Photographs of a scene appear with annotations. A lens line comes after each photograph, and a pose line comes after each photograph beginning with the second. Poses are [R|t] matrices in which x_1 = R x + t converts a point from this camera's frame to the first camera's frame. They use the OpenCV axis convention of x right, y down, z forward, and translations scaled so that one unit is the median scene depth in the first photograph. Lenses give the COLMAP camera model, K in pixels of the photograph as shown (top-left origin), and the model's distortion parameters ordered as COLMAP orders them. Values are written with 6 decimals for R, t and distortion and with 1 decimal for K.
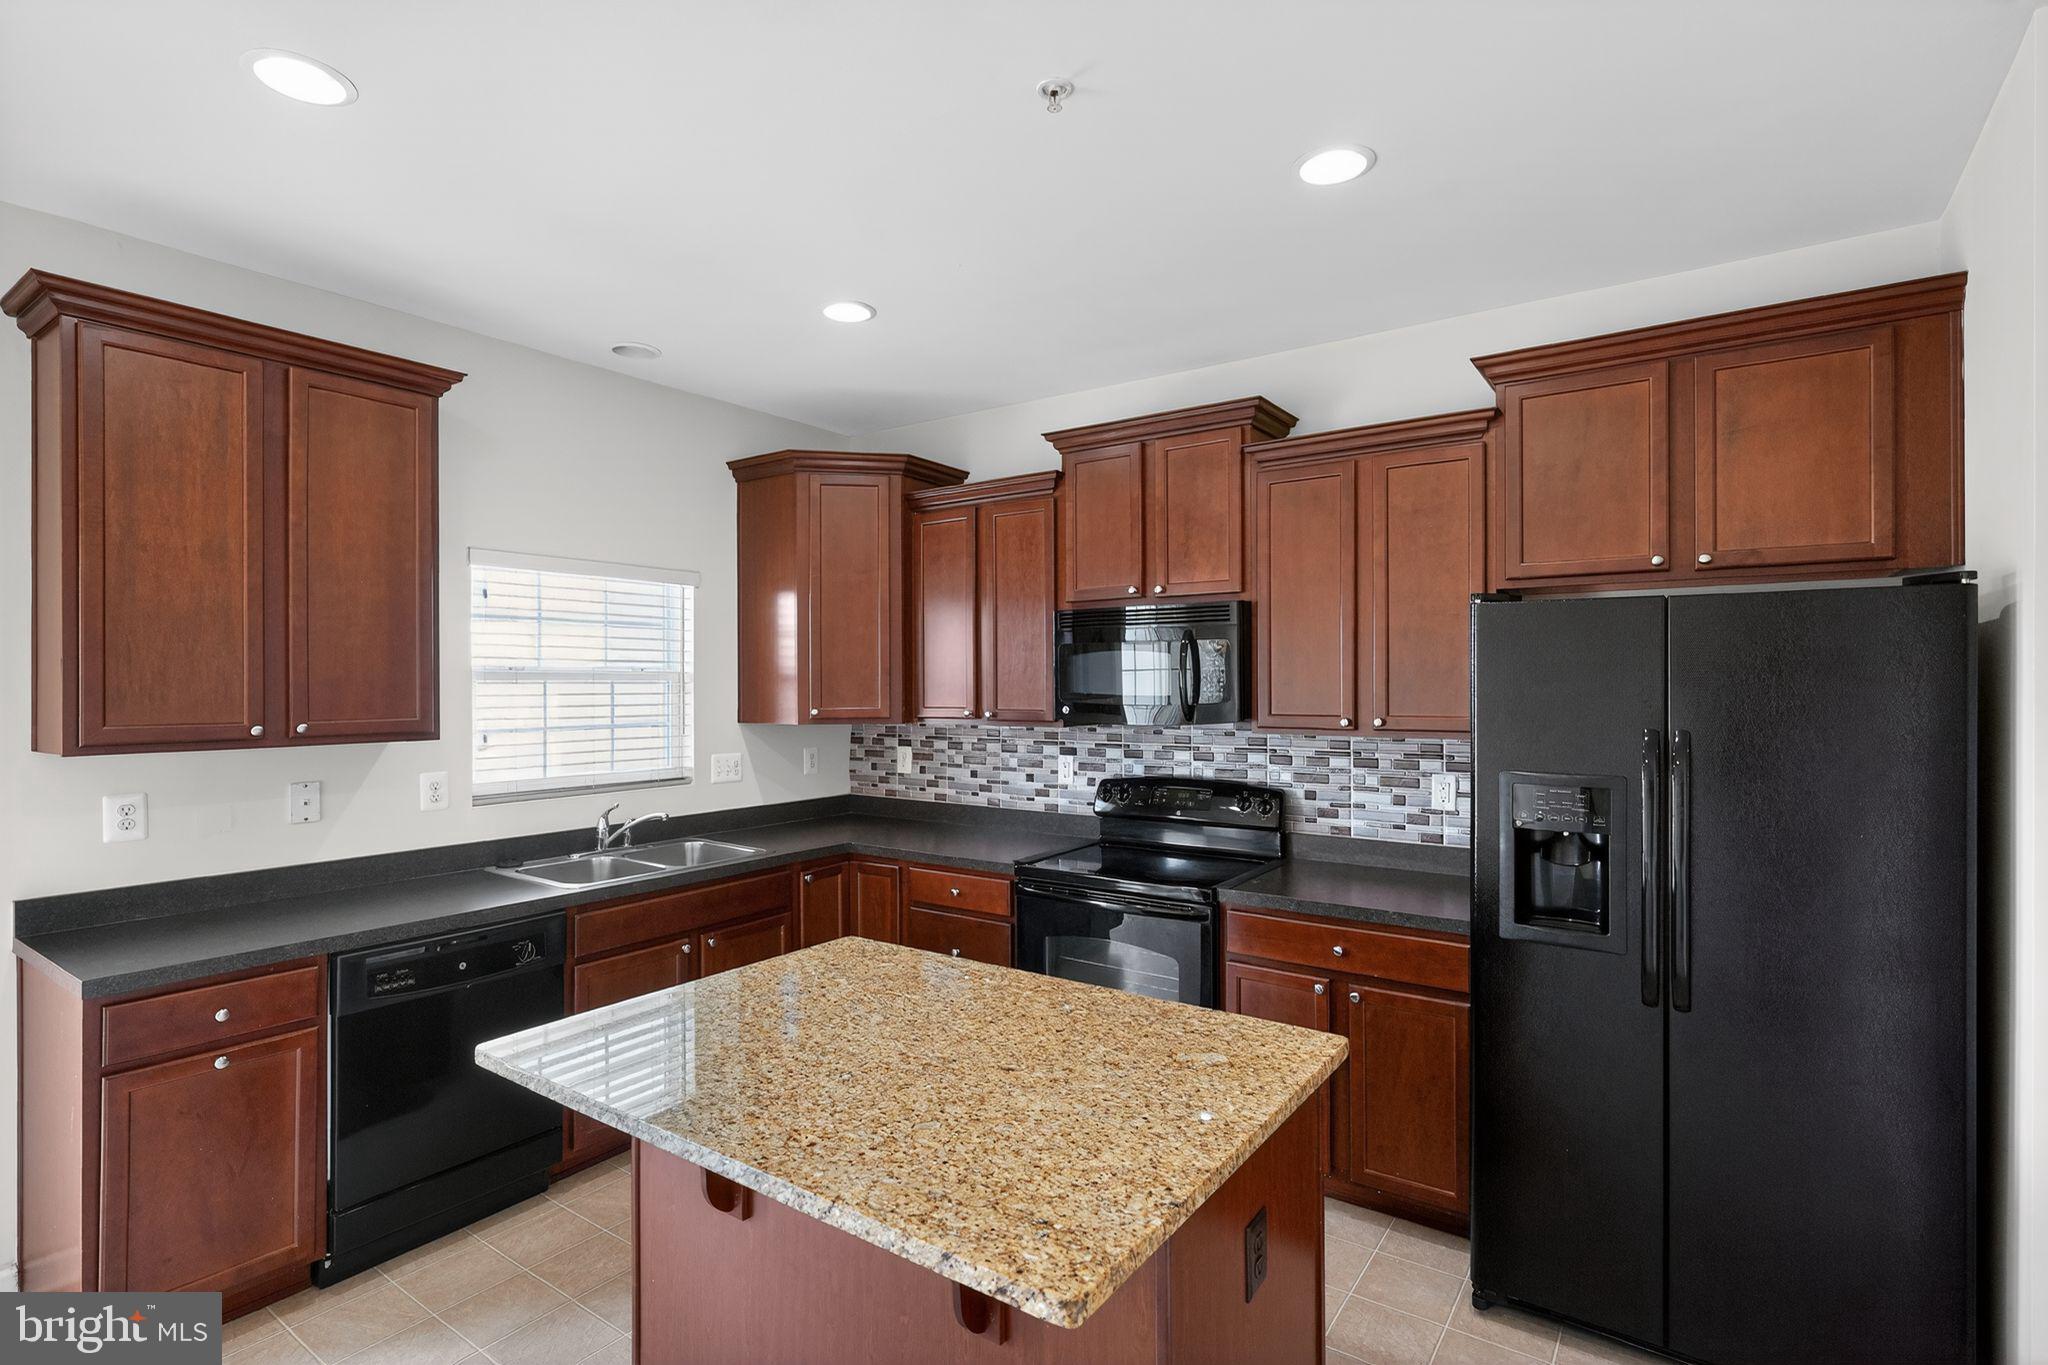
lens RADIAL K [[982.4, 0, 1024.0], [0, 982.4, 682.5], [0, 0, 1]] dist [0.000720, 0.000127]
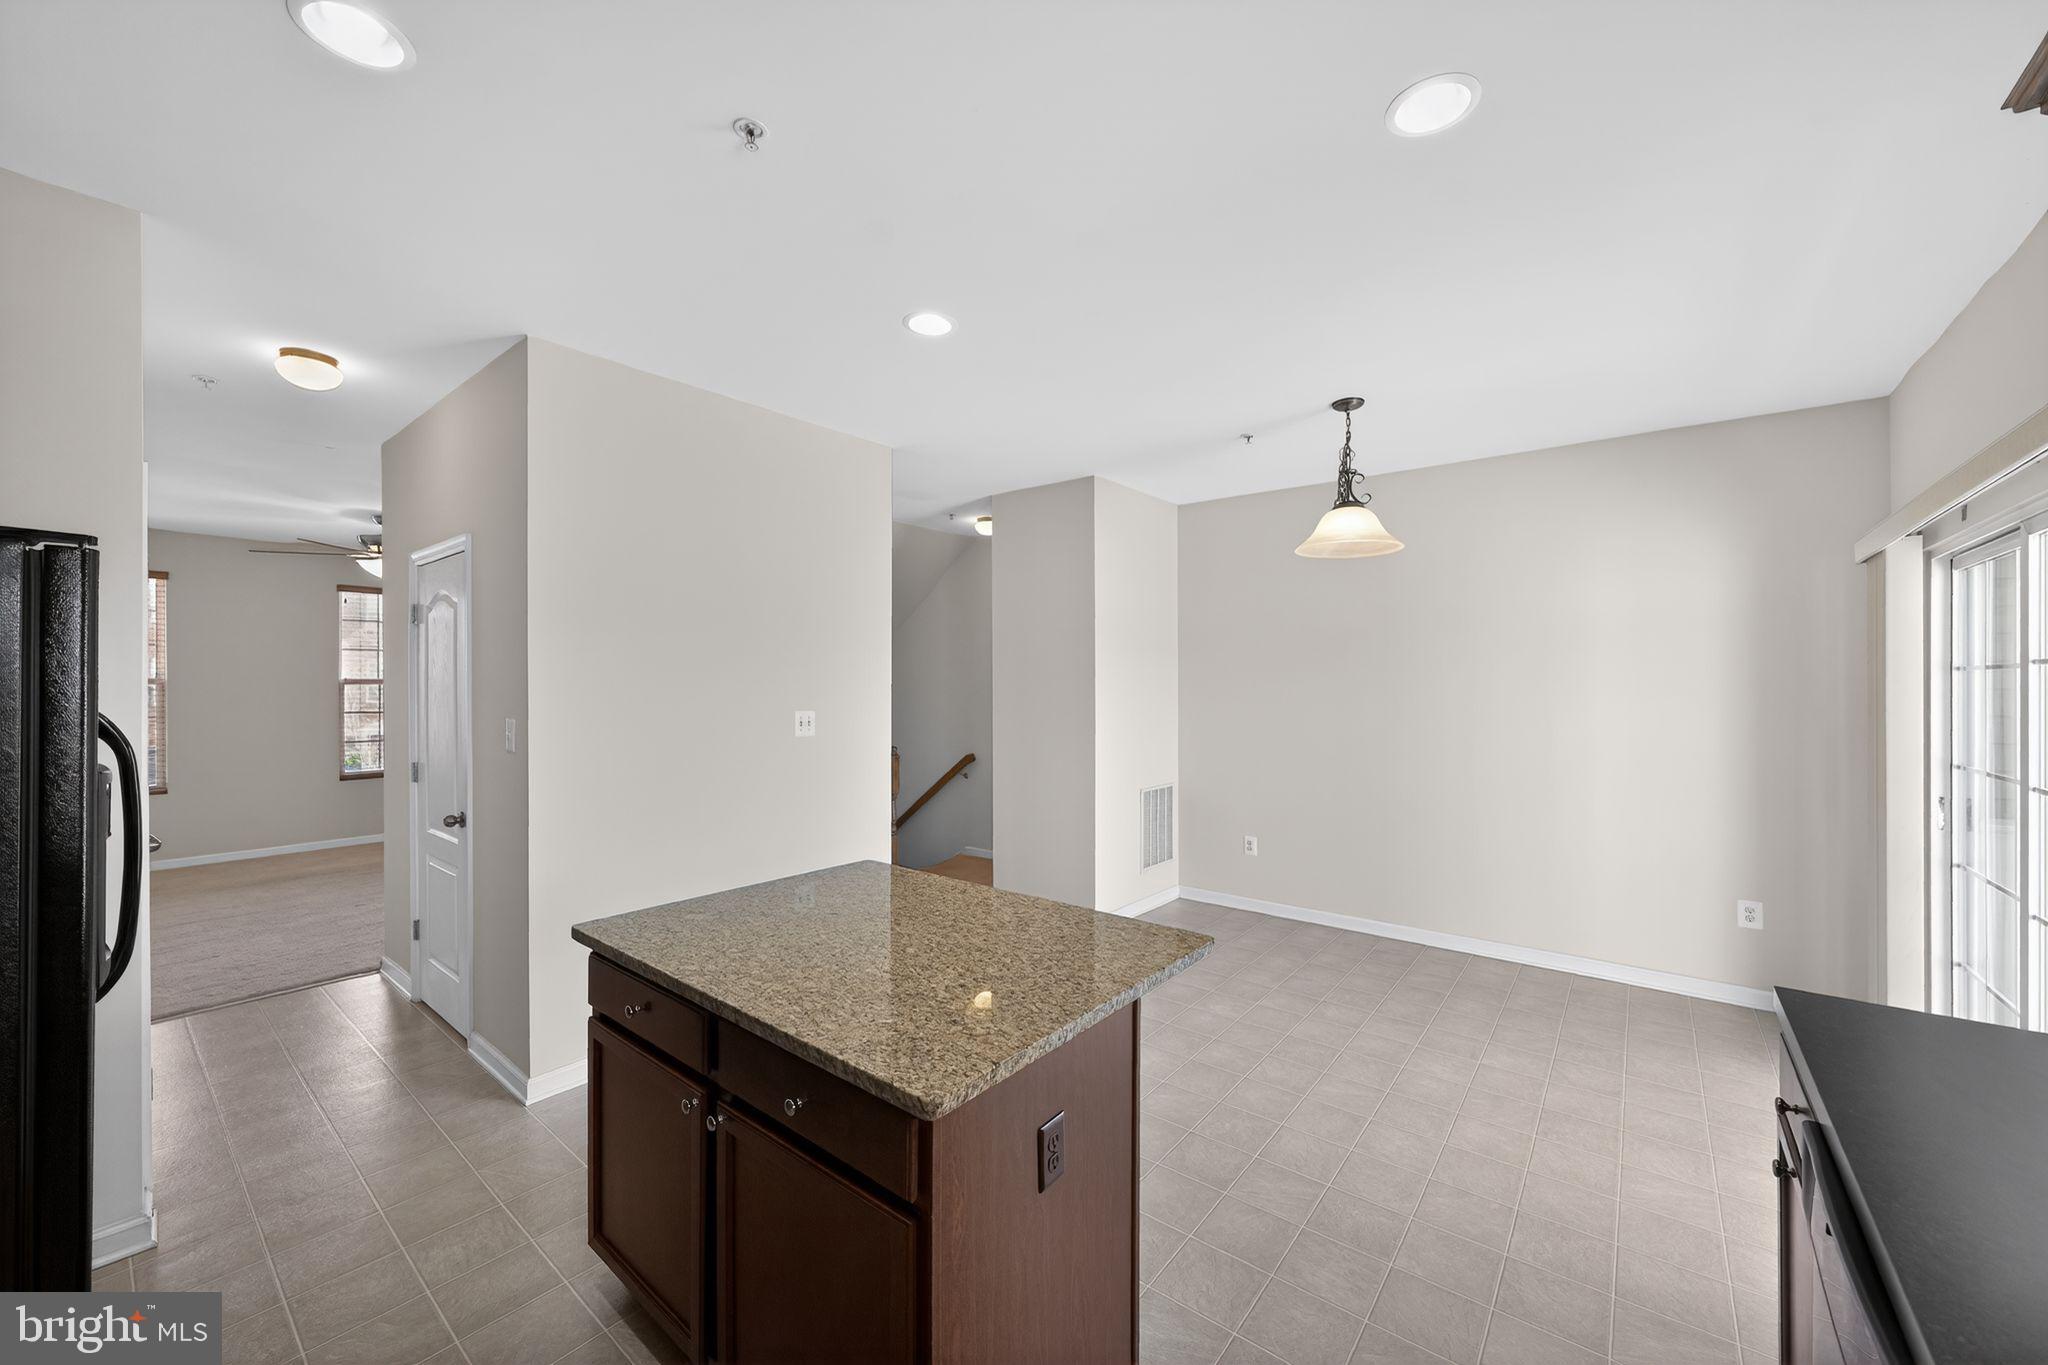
lens RADIAL K [[782.1, 0, 1029.8], [0, 782.1, 677.9], [0, 0, 1]] dist [-0.000944, 0.000061]
pose [[-0.998201, -0.000323, 0.059951, -0.188171], [-0.000754, 0.999974, -0.007171, 0.013467], [-0.059947, -0.007203, -0.998176, 1.045325]]
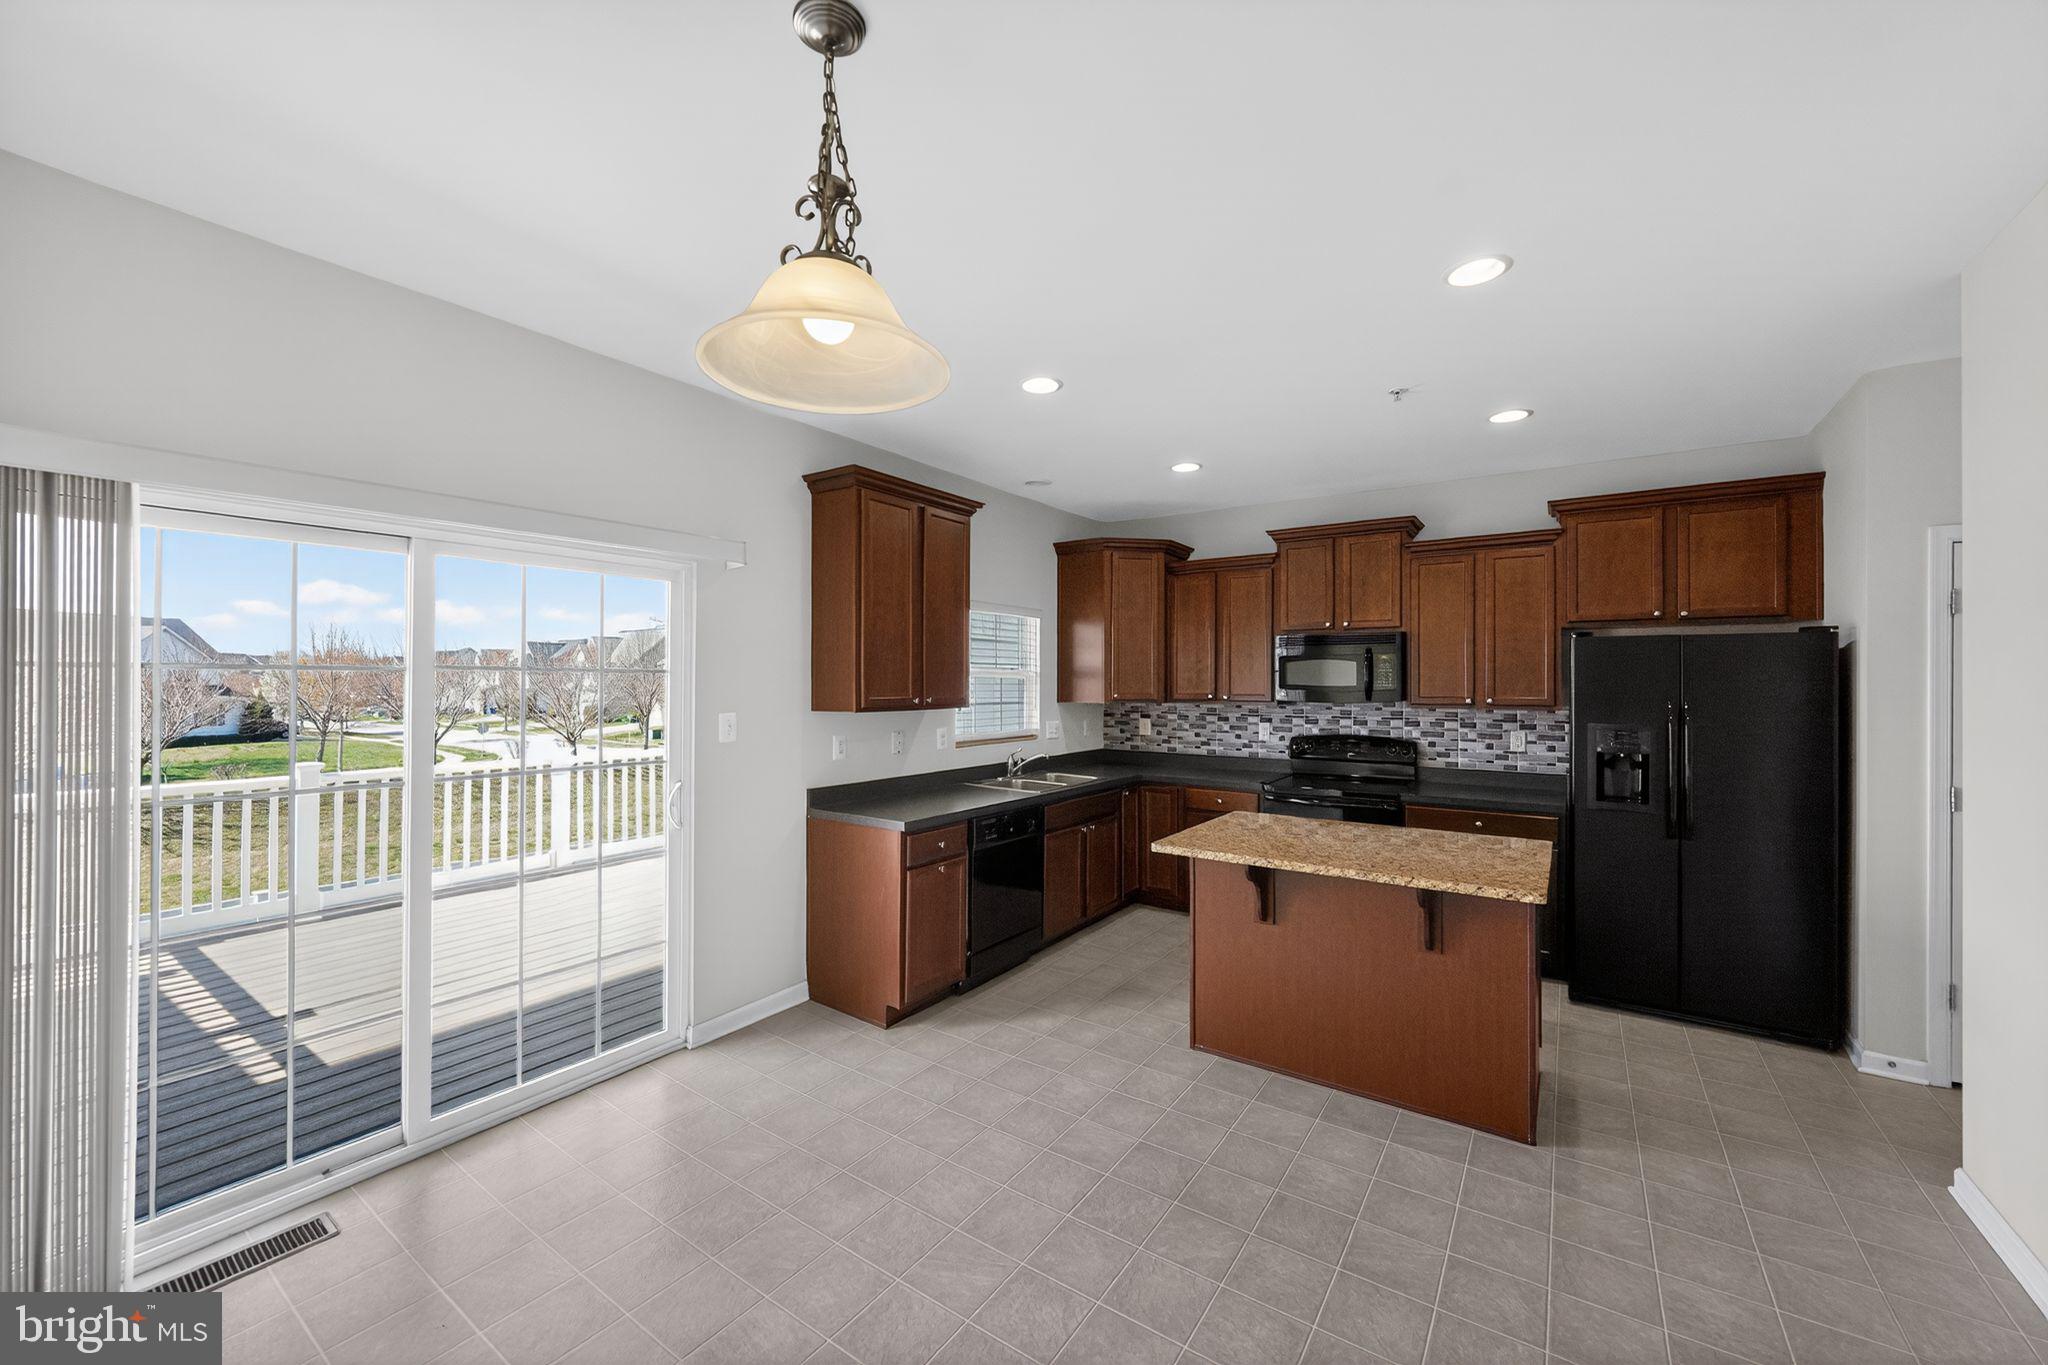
lens RADIAL K [[782.1, 0, 1029.8], [0, 782.1, 677.9], [0, 0, 1]] dist [-0.000944, 0.000061]
pose [[0.999928, 0.004771, 0.011021, -0.426667], [-0.004718, 0.999977, -0.004837, 0.008470], [-0.011043, 0.004784, 0.999928, -0.359196]]
